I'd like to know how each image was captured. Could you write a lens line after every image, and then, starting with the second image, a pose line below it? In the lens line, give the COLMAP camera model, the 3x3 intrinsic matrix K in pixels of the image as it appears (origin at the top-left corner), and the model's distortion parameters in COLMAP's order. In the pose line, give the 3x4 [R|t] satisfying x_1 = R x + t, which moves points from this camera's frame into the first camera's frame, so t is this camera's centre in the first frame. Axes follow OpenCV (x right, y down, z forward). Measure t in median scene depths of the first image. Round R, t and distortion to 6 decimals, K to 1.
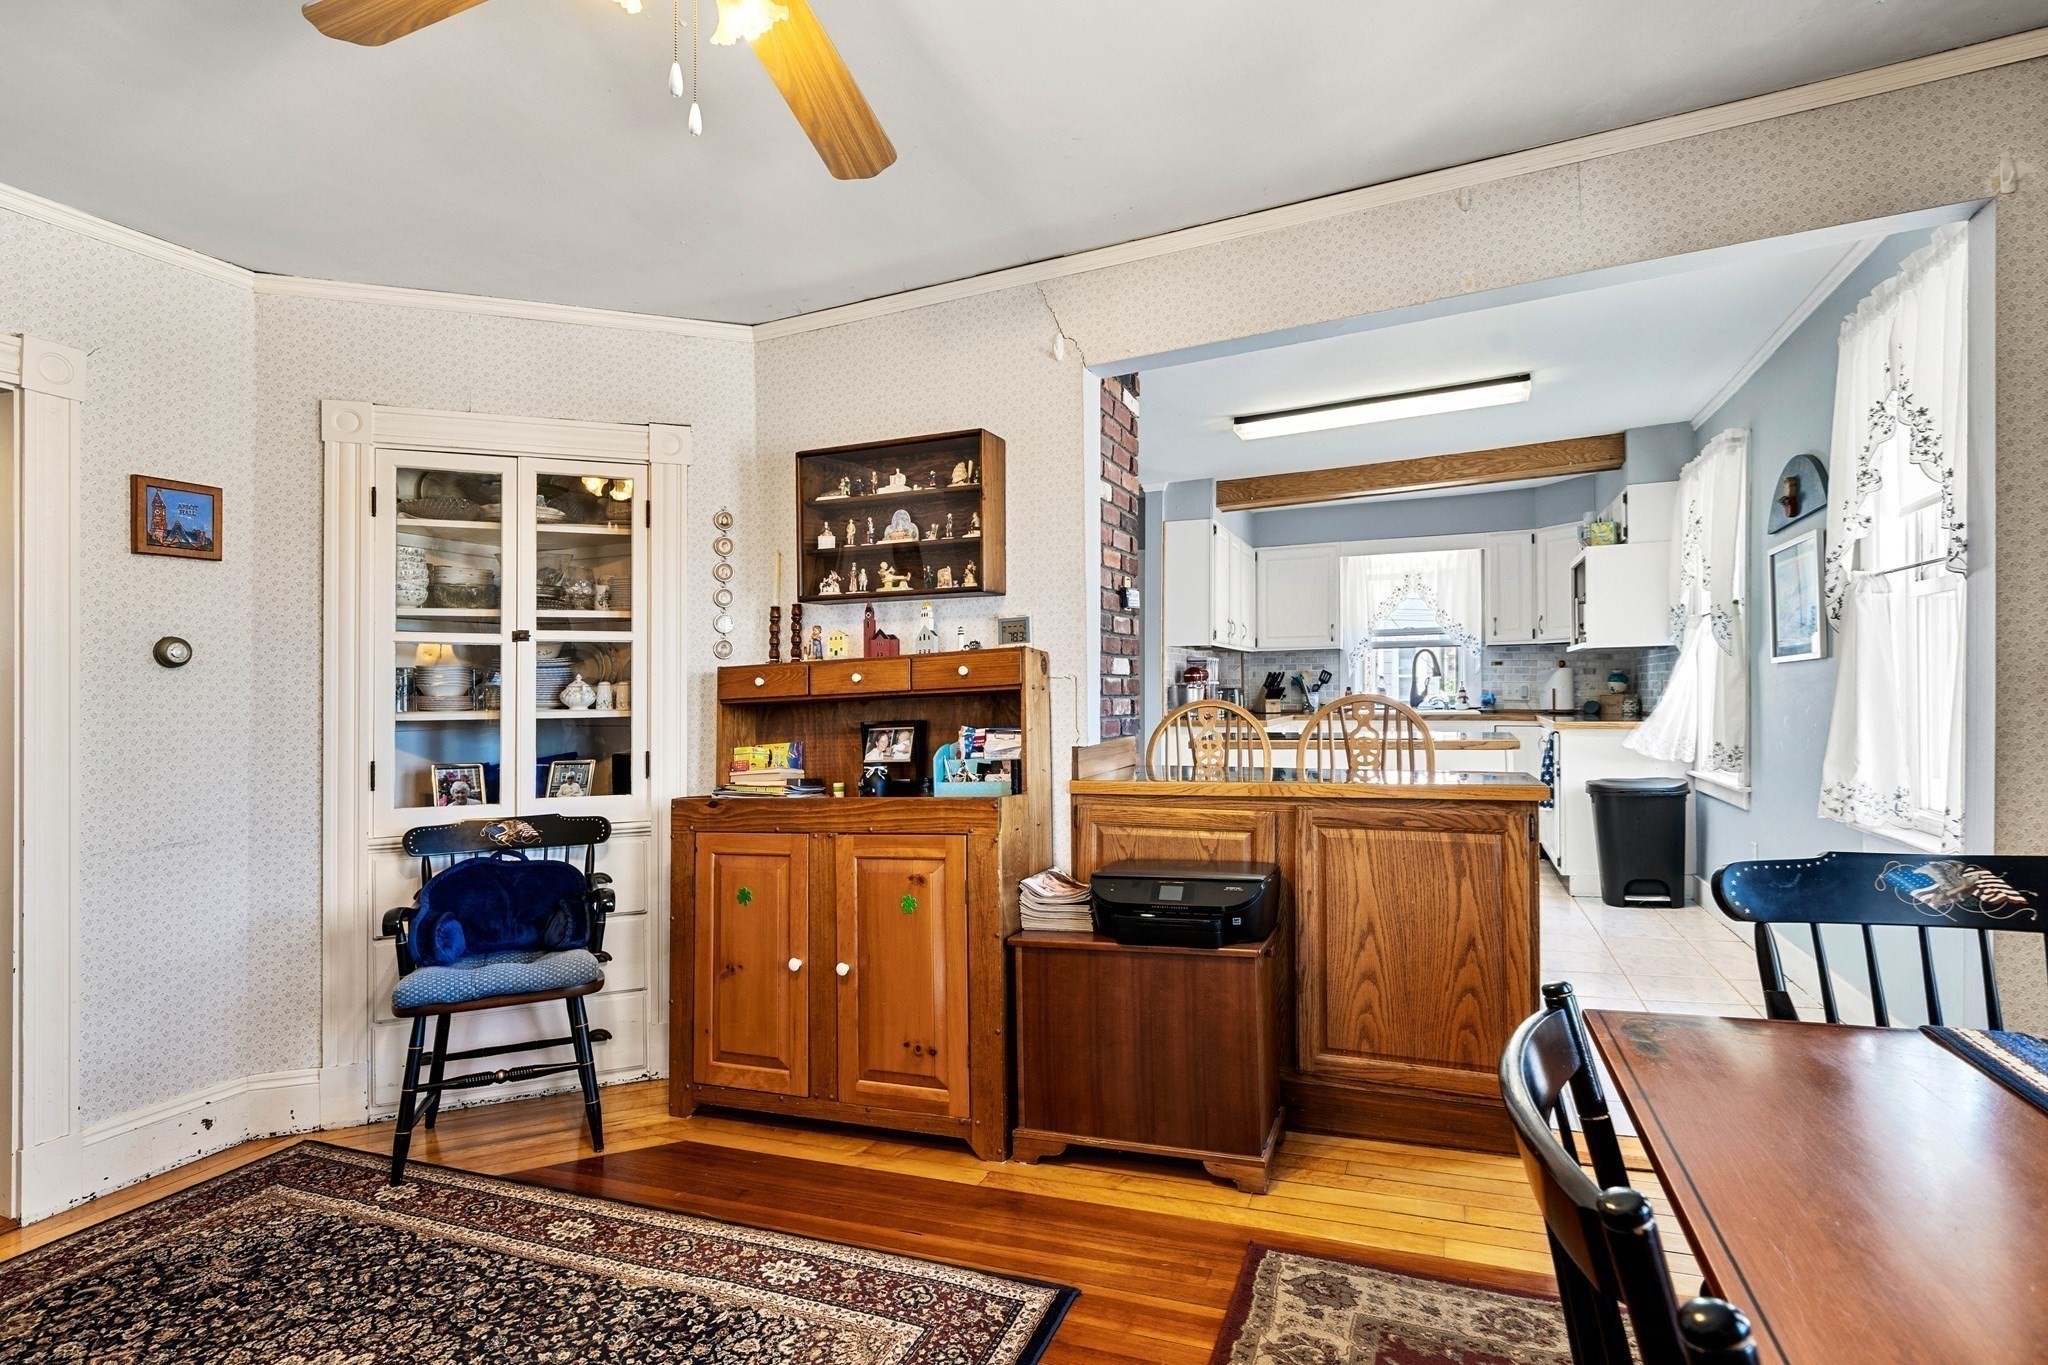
lens RADIAL K [[1004.8, 0, 1025.4], [0, 1004.8, 697.7], [0, 0, 1]] dist [0.003907, 0.000661]
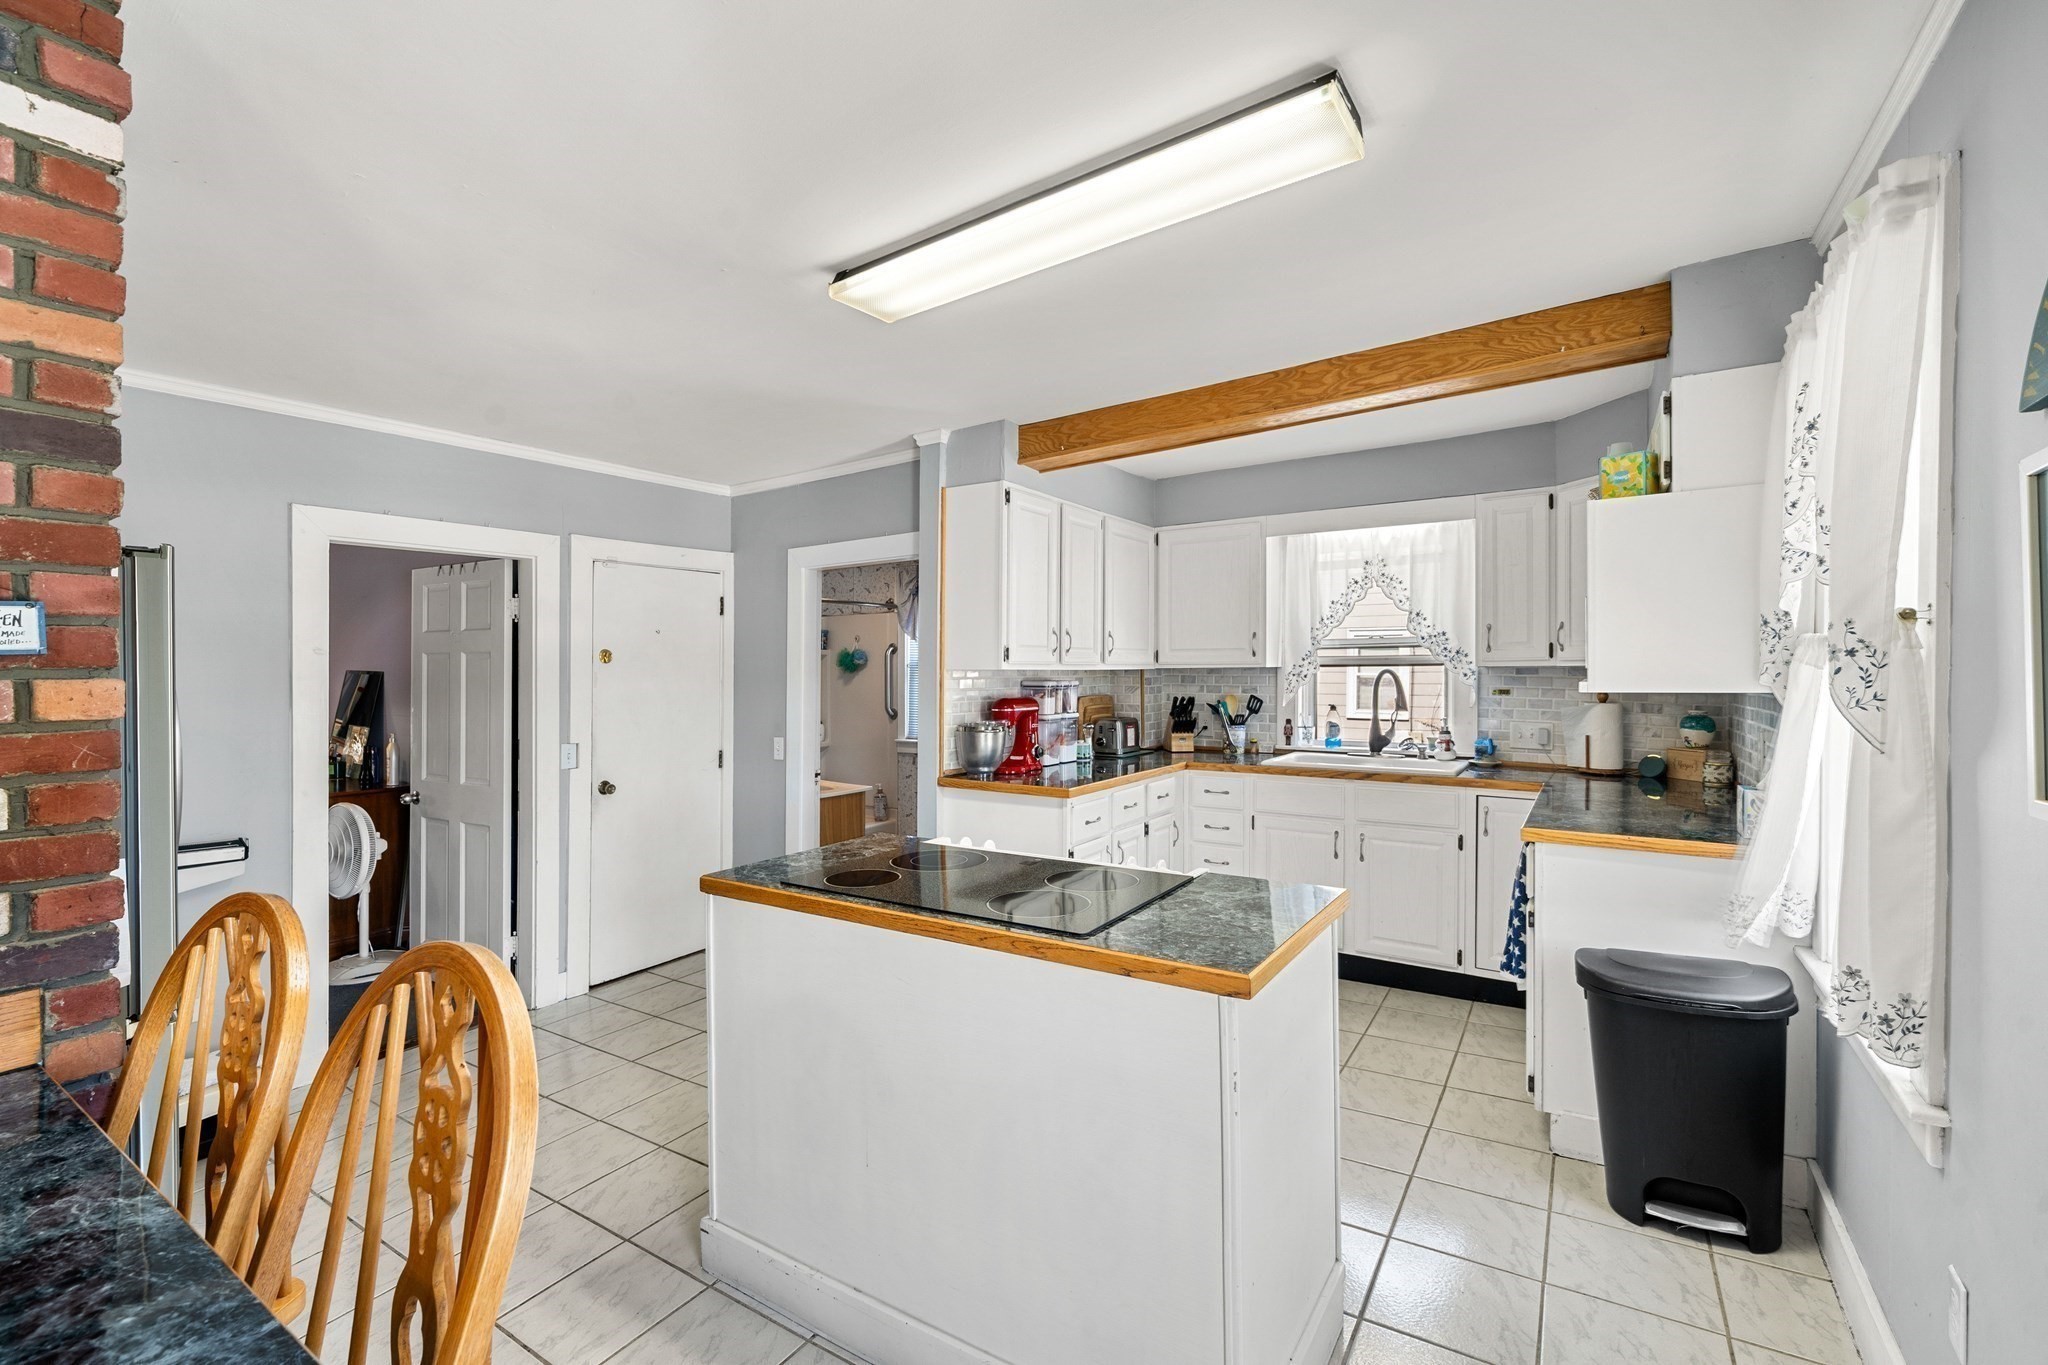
lens RADIAL K [[894.2, 0, 1003.6], [0, 894.2, 678.3], [0, 0, 1]] dist [0.002031, -0.000735]
pose [[0.982430, 0.010737, -0.186321, 0.262033], [-0.011087, 0.999938, -0.000837, -0.040287], [0.186301, 0.002888, 0.982488, 0.365574]]
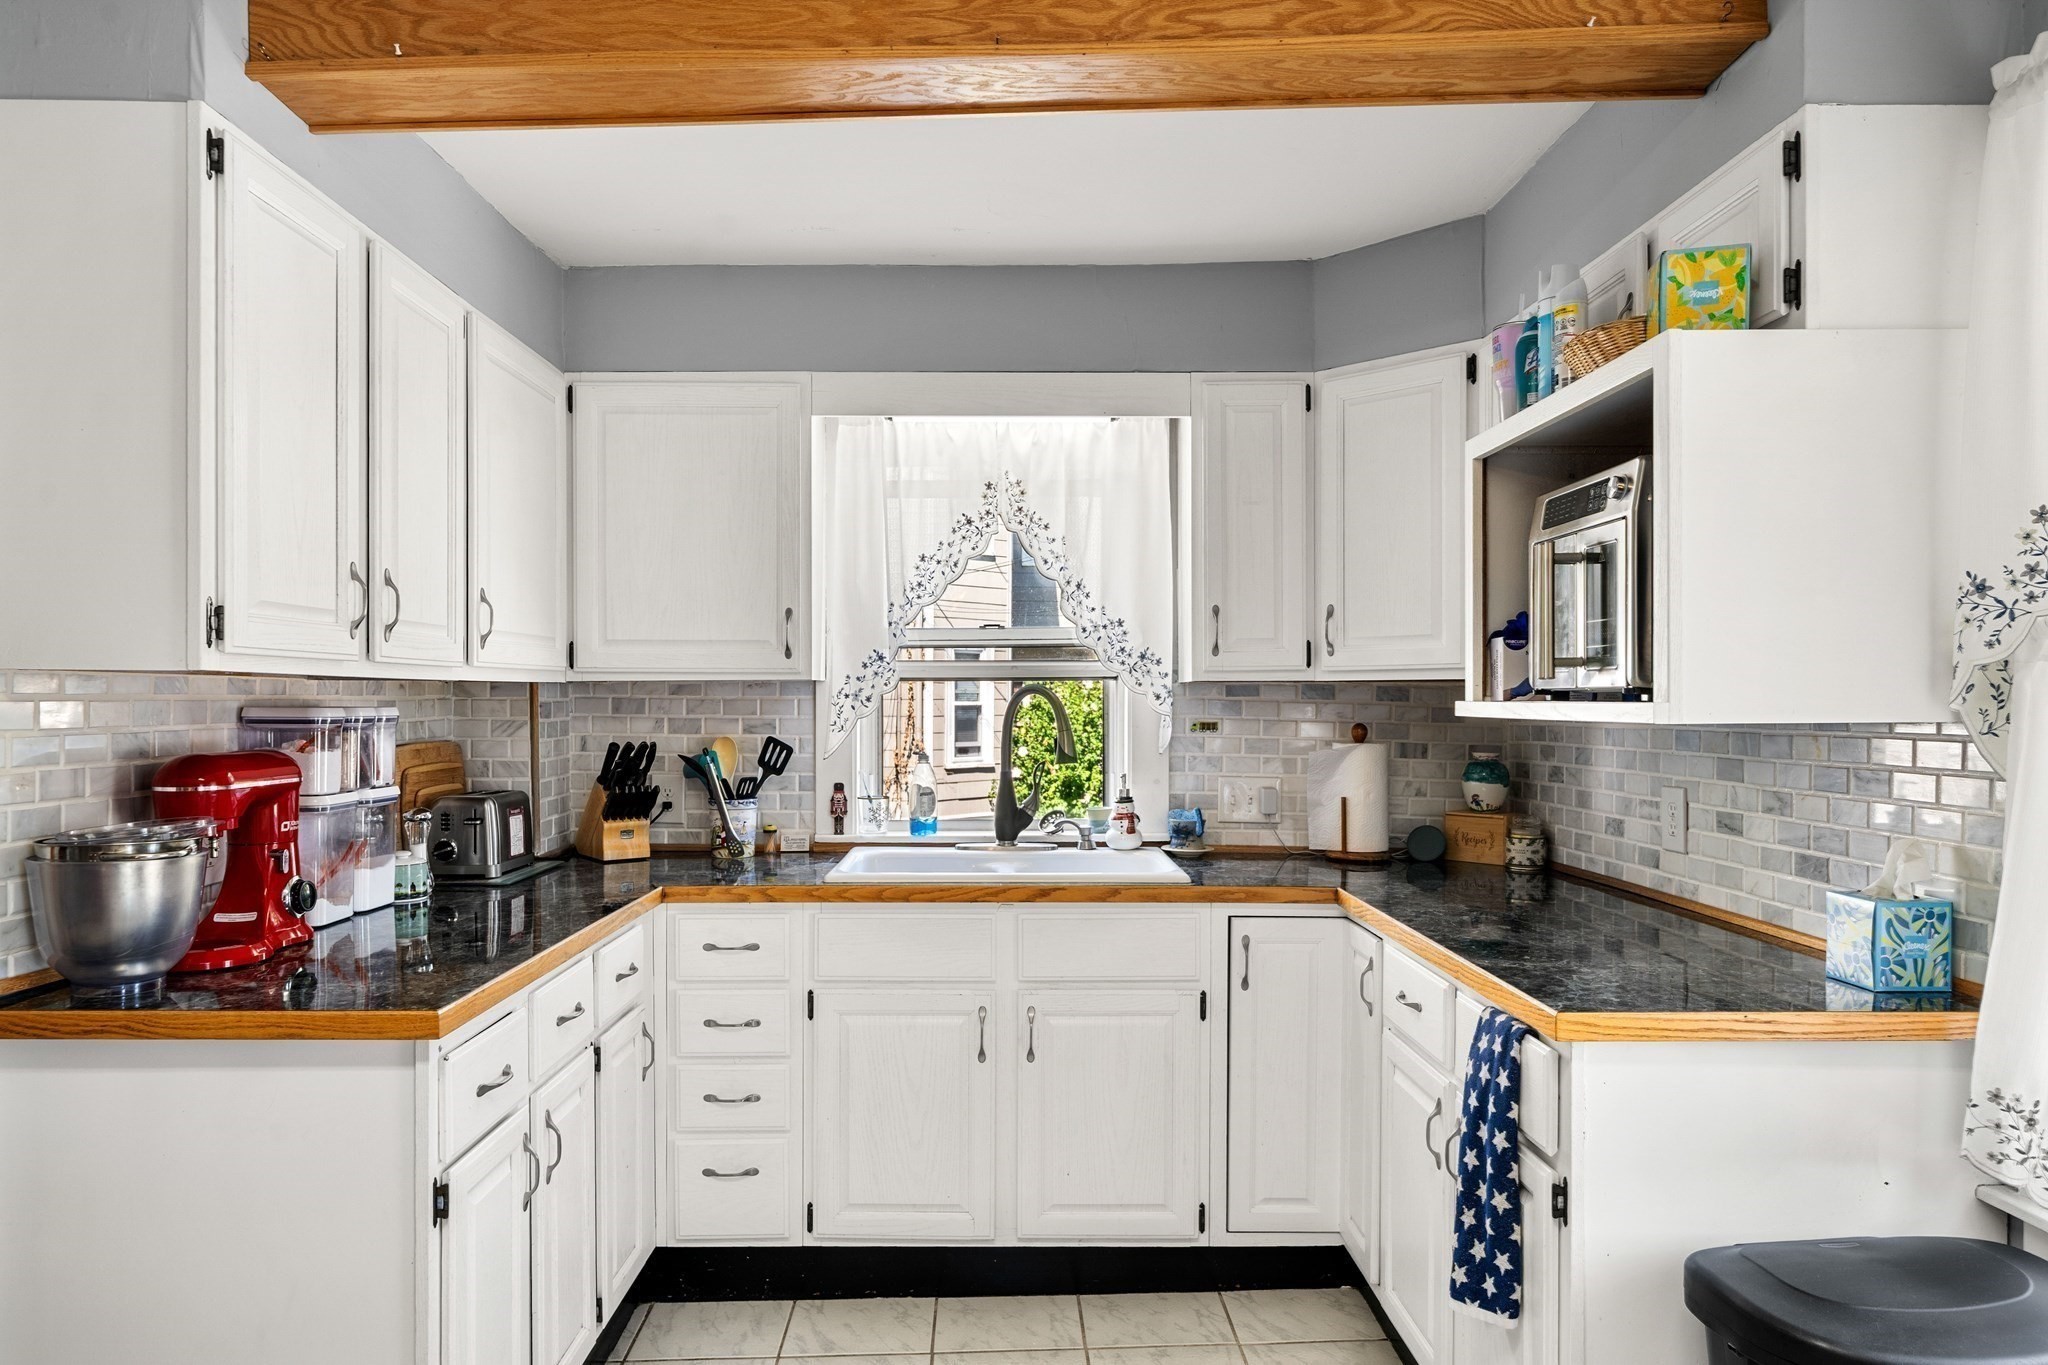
lens RADIAL K [[1329.4, 0, 1042.3], [0, 1329.4, 723.3], [0, 0, 1]] dist [-0.004229, -0.000054]
pose [[0.912070, 0.005845, 0.409994, 0.207737], [-0.007608, 0.999967, 0.002670, -0.037377], [-0.409965, -0.005555, 0.912084, 0.575013]]
